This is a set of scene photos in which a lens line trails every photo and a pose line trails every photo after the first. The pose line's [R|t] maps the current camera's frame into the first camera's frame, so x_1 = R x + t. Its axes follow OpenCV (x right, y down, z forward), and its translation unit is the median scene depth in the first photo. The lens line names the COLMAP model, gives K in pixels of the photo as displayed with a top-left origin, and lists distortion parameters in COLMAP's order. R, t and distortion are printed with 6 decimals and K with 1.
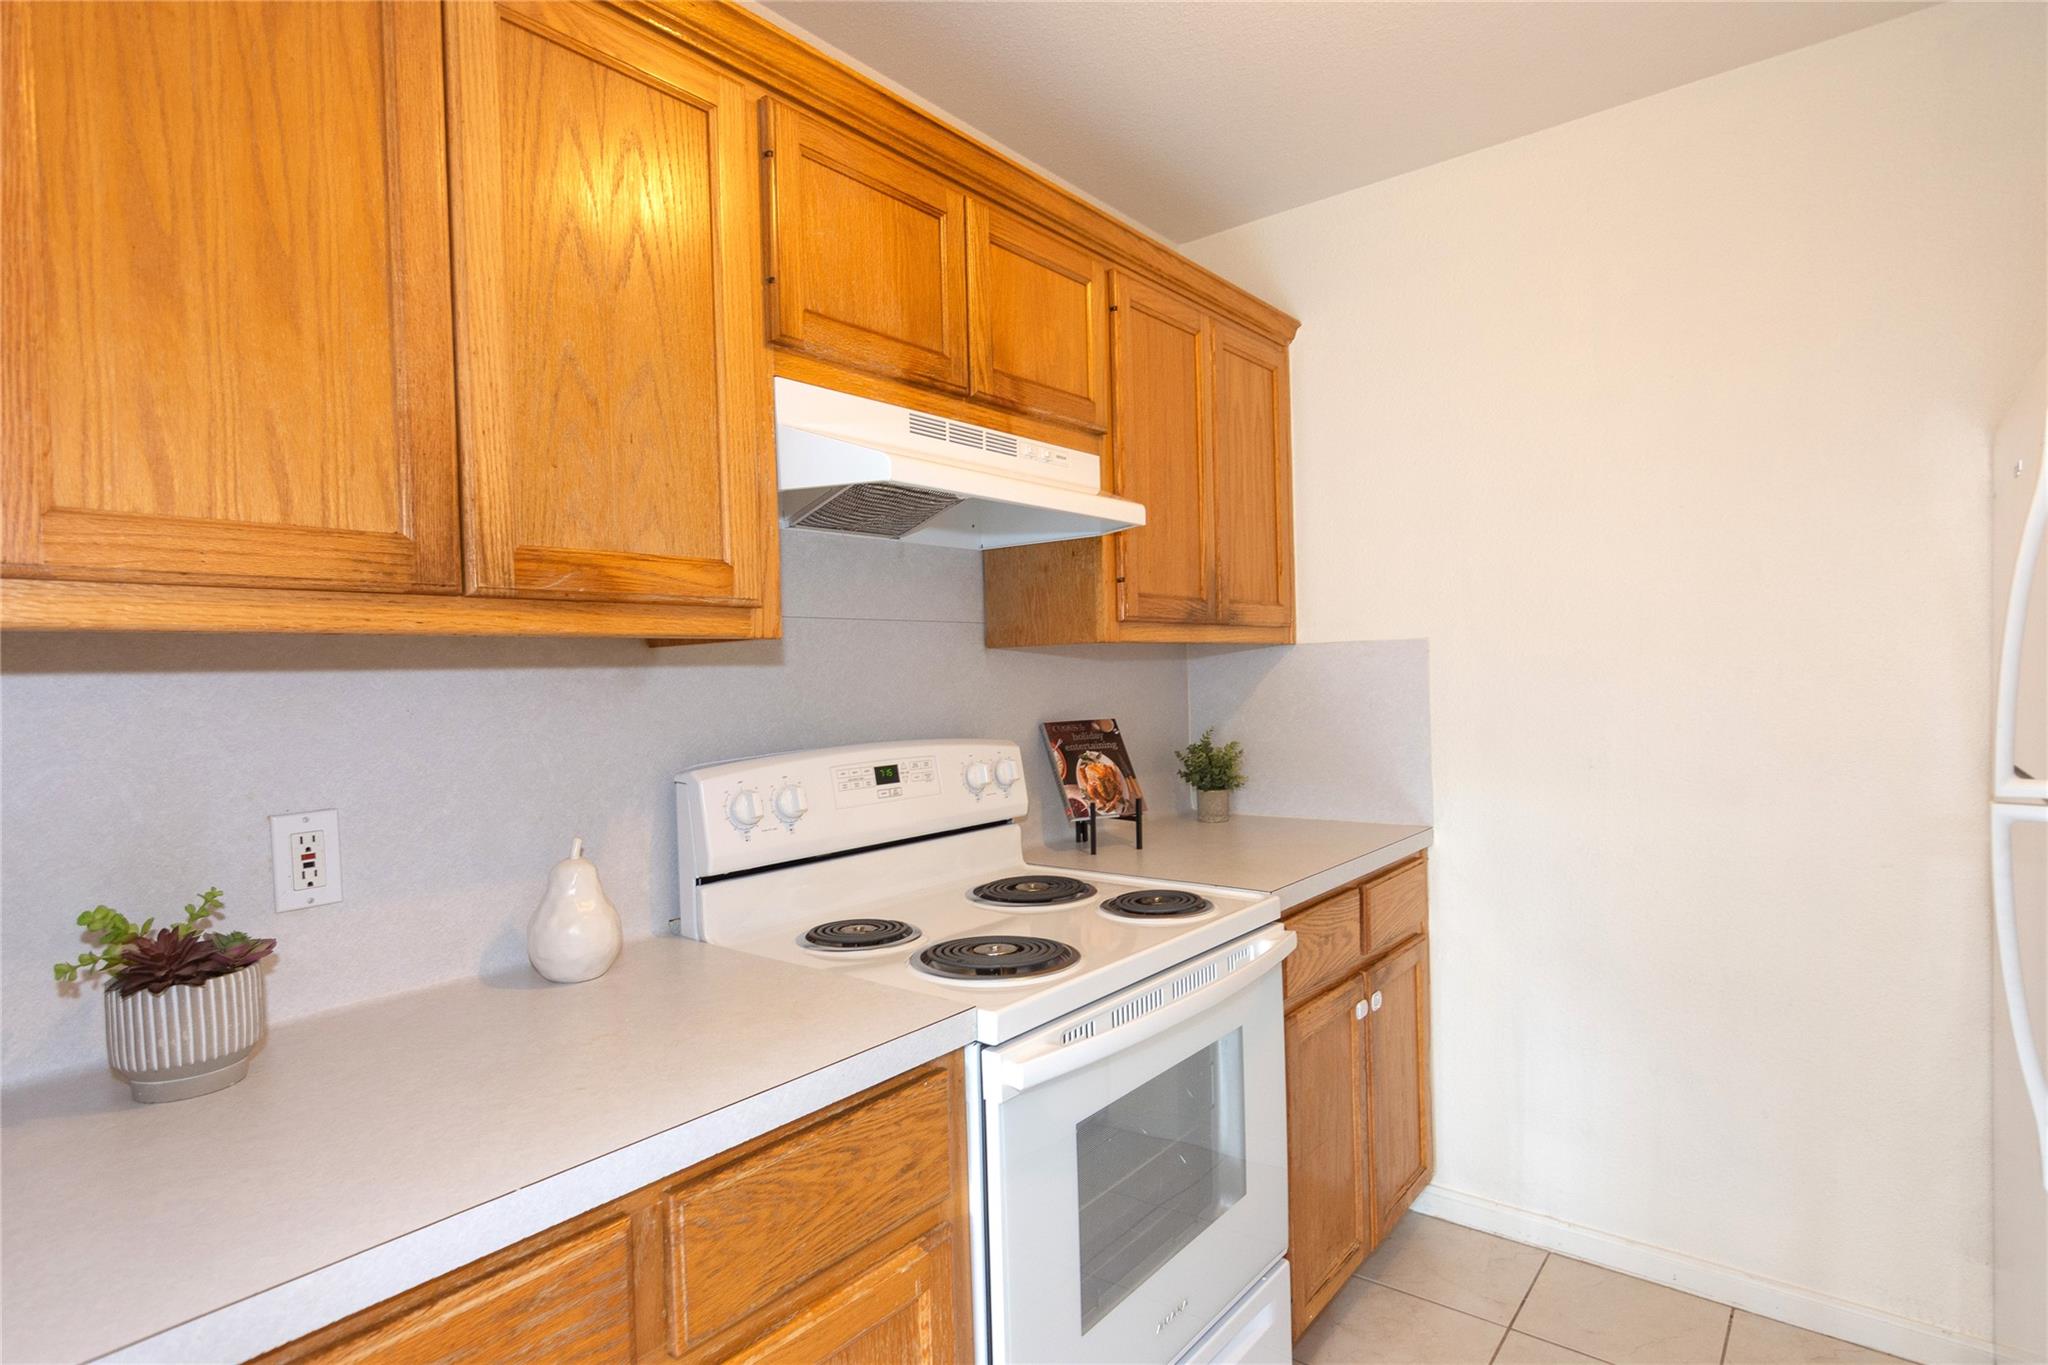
lens RADIAL K [[1053.6, 0, 1016.6], [0, 1053.6, 691.9], [0, 0, 1]] dist [-0.003624, 0.000613]
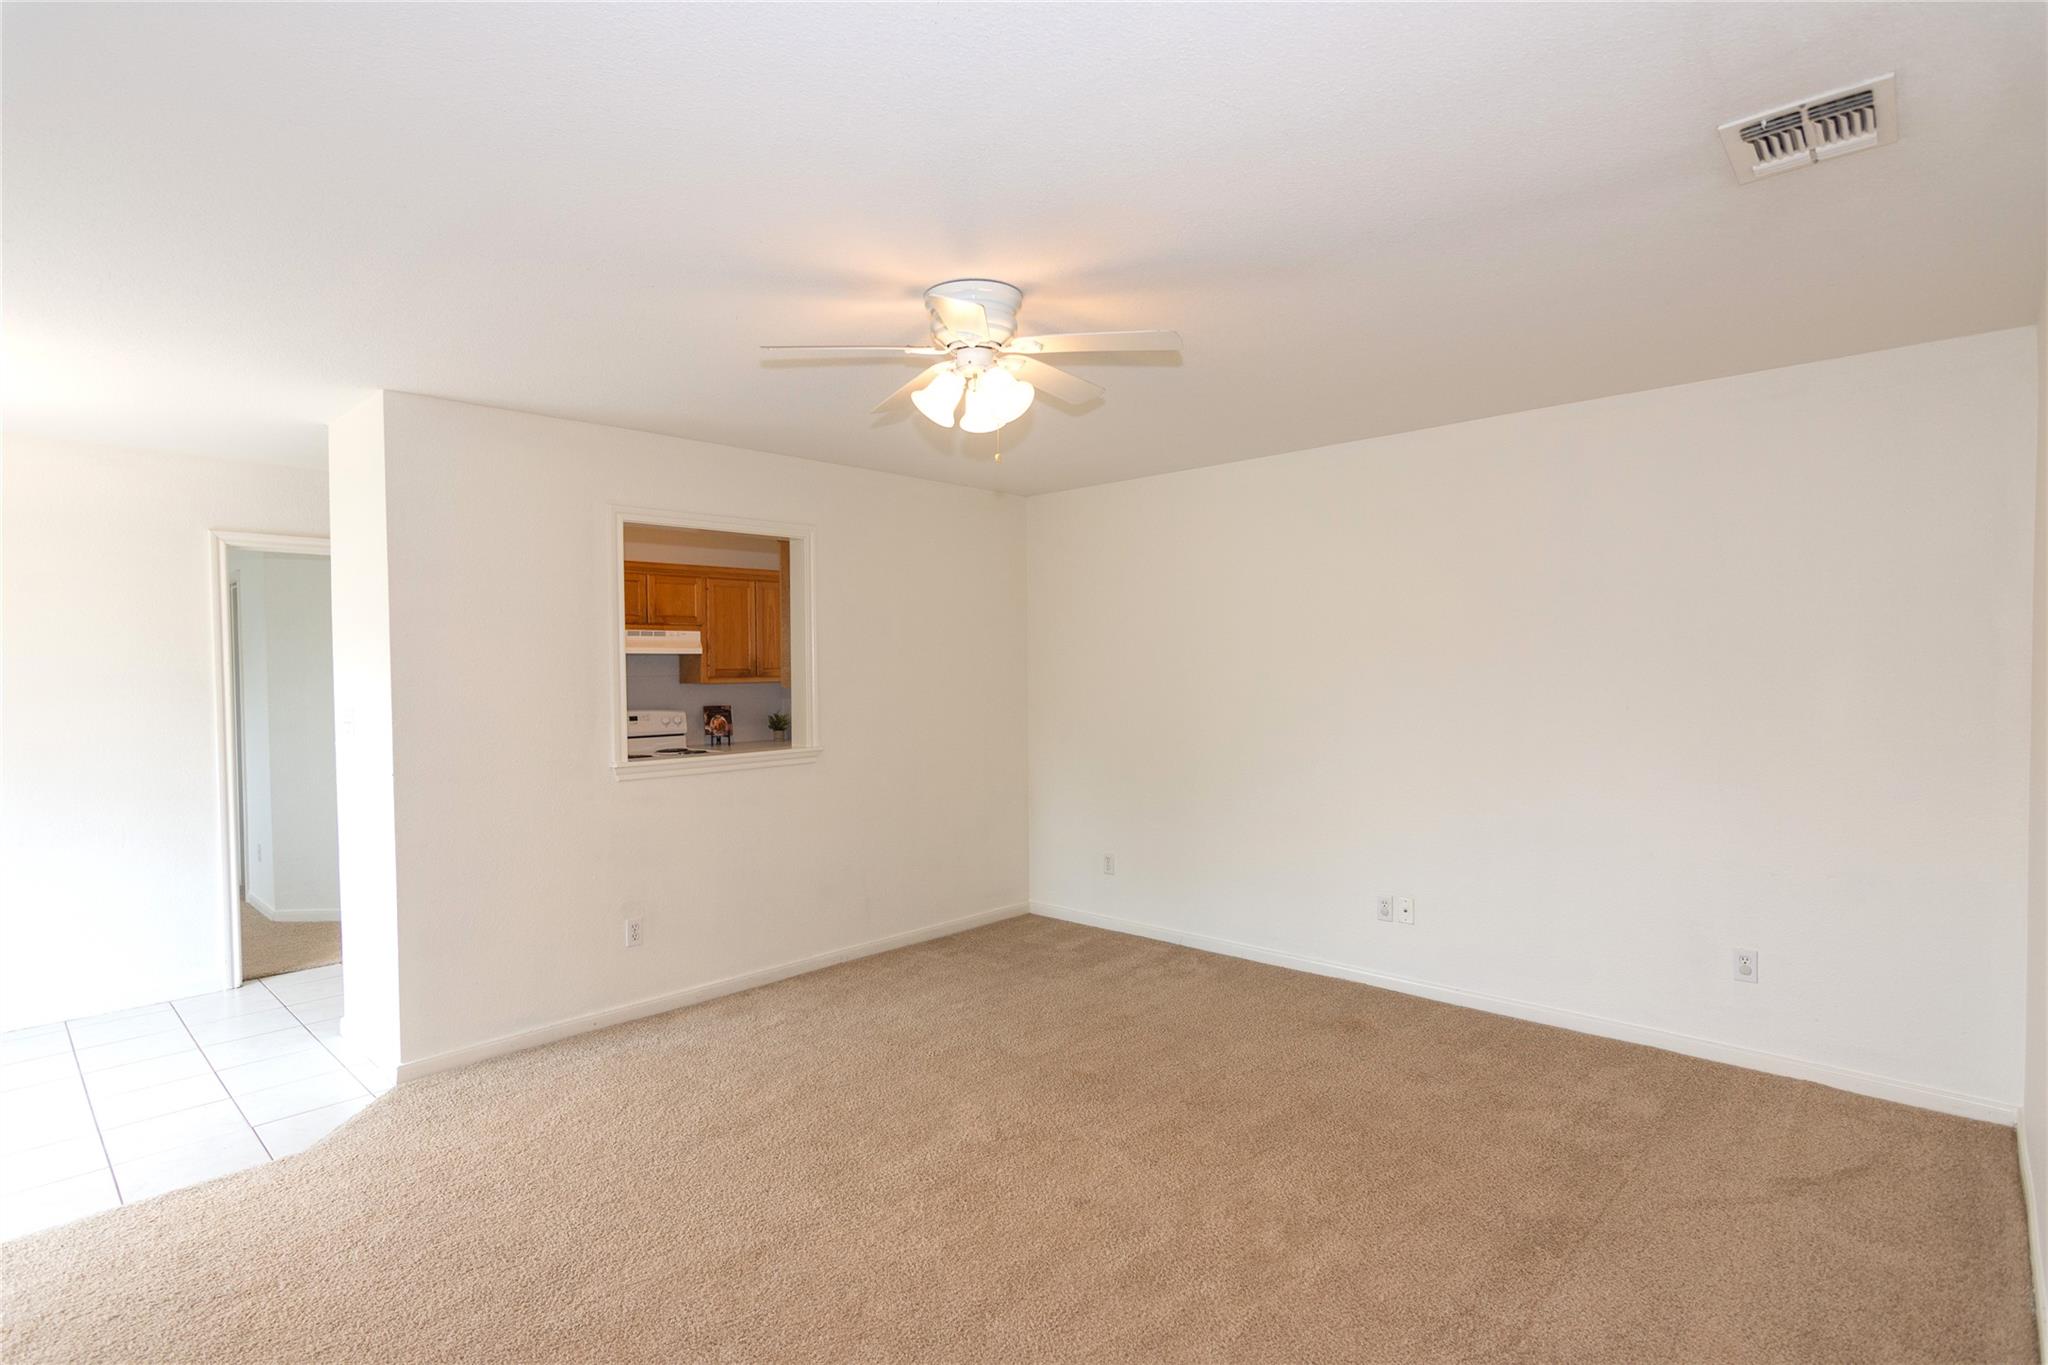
lens RADIAL K [[991.1, 0, 1025.6], [0, 991.1, 685.1], [0, 0, 1]] dist [0.004082, 0.002221]
pose [[0.997432, 0.016519, -0.069696, 1.593054], [-0.016951, 0.999841, -0.005607, -0.045834], [0.069592, 0.006774, 0.997553, -2.567054]]
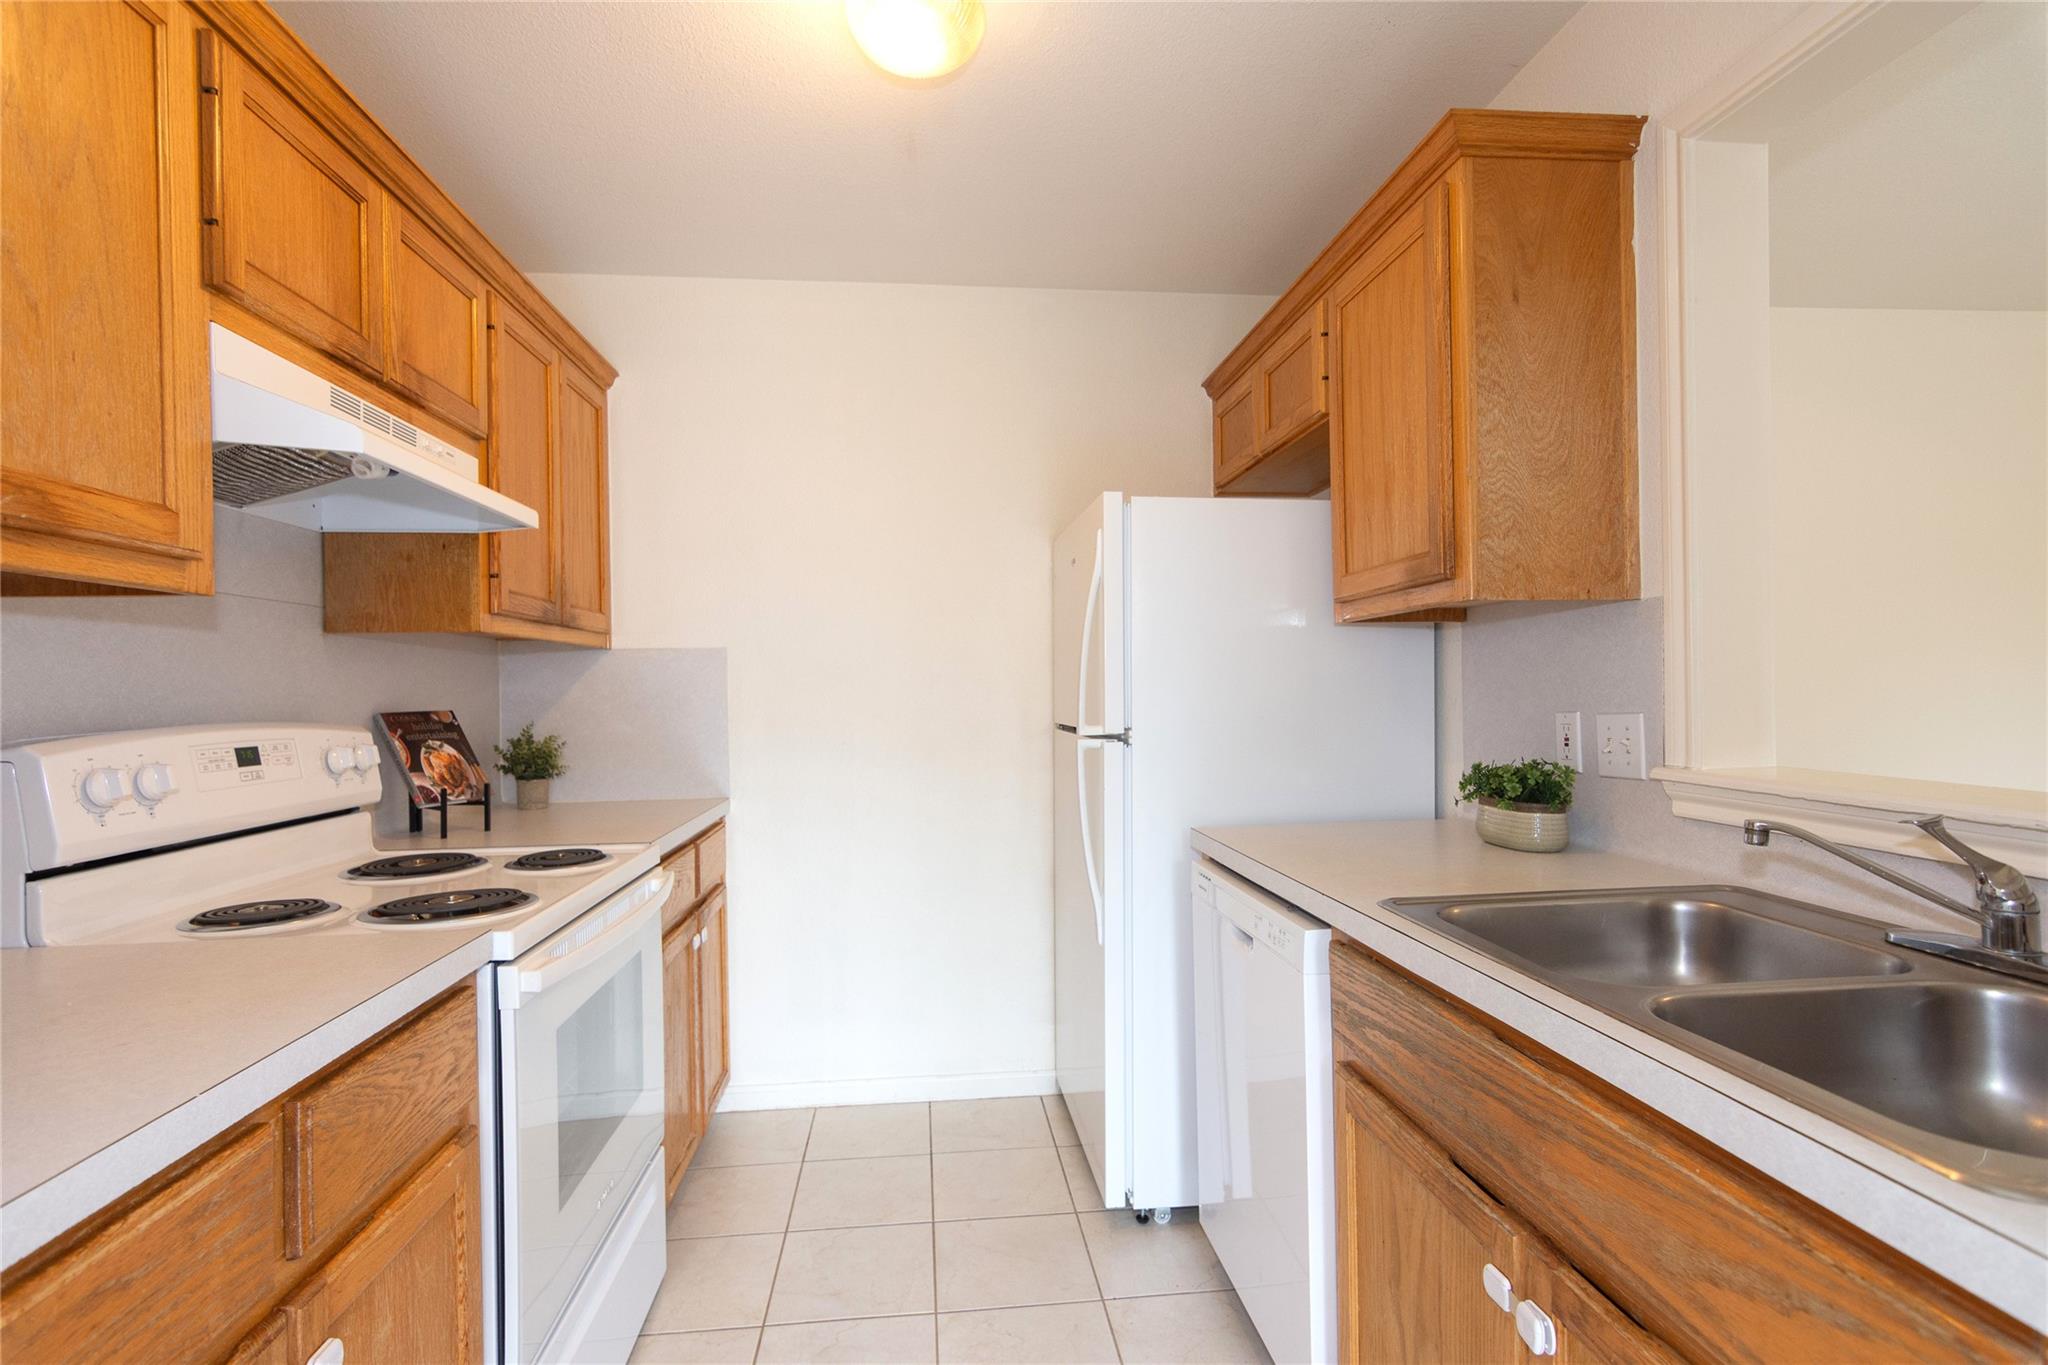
lens RADIAL K [[991.1, 0, 1024.2], [0, 991.1, 687.2], [0, 0, 1]] dist [0.004082, 0.002221]
pose [[0.702598, 0.019194, 0.711328, -0.278594], [0.007293, 0.999389, -0.034171, 0.054108], [-0.711549, 0.029196, 0.702029, -0.117431]]
